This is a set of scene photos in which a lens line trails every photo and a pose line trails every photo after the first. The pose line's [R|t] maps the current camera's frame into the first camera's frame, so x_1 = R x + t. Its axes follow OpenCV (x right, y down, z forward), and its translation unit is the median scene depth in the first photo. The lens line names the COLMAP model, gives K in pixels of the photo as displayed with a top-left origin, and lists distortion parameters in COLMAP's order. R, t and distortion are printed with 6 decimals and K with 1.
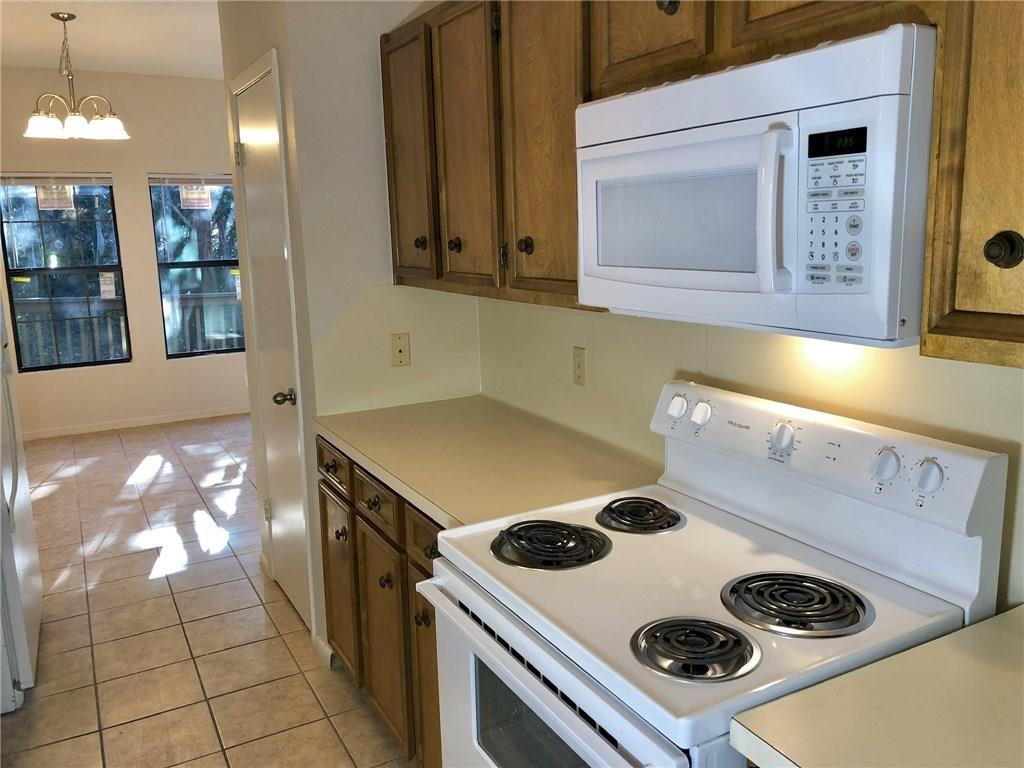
lens RADIAL K [[835.4, 0, 512.4], [0, 835.4, 382.6], [0, 0, 1]] dist [0.010585, -0.001329]
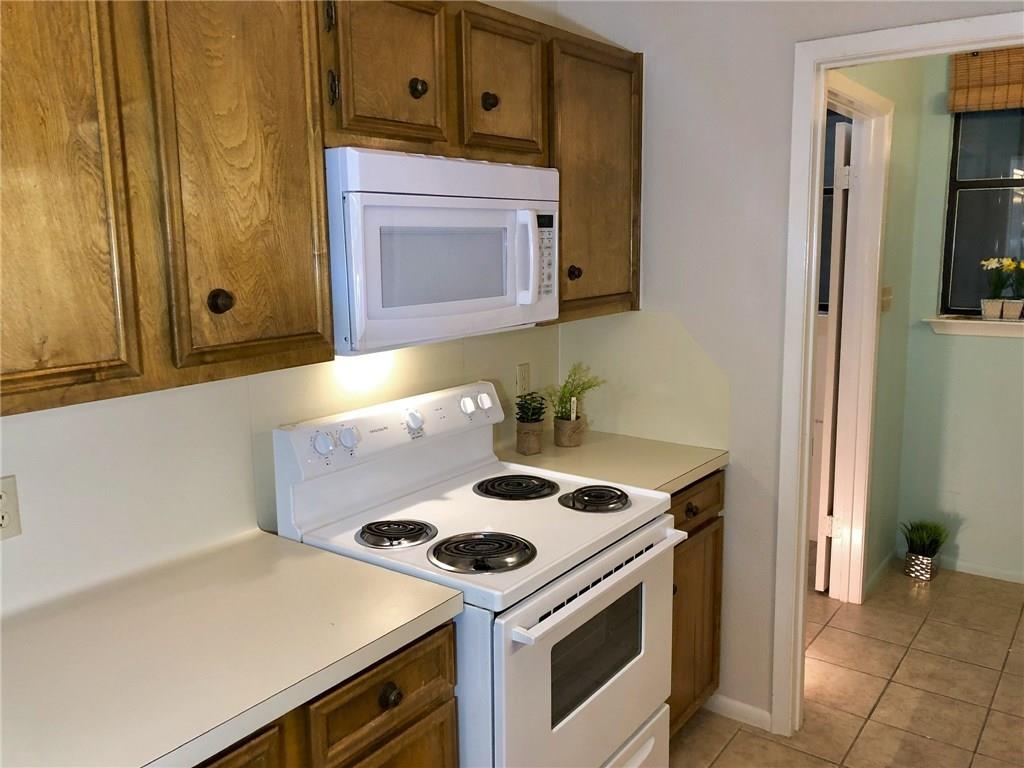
lens RADIAL K [[835.4, 0, 511.3], [0, 835.4, 380.9], [0, 0, 1]] dist [0.010585, -0.001329]
pose [[-0.433991, -0.119071, 0.893014, -0.935127], [0.189560, 0.956969, 0.219722, -0.259062], [-0.880749, 0.264637, -0.392745, 1.335049]]
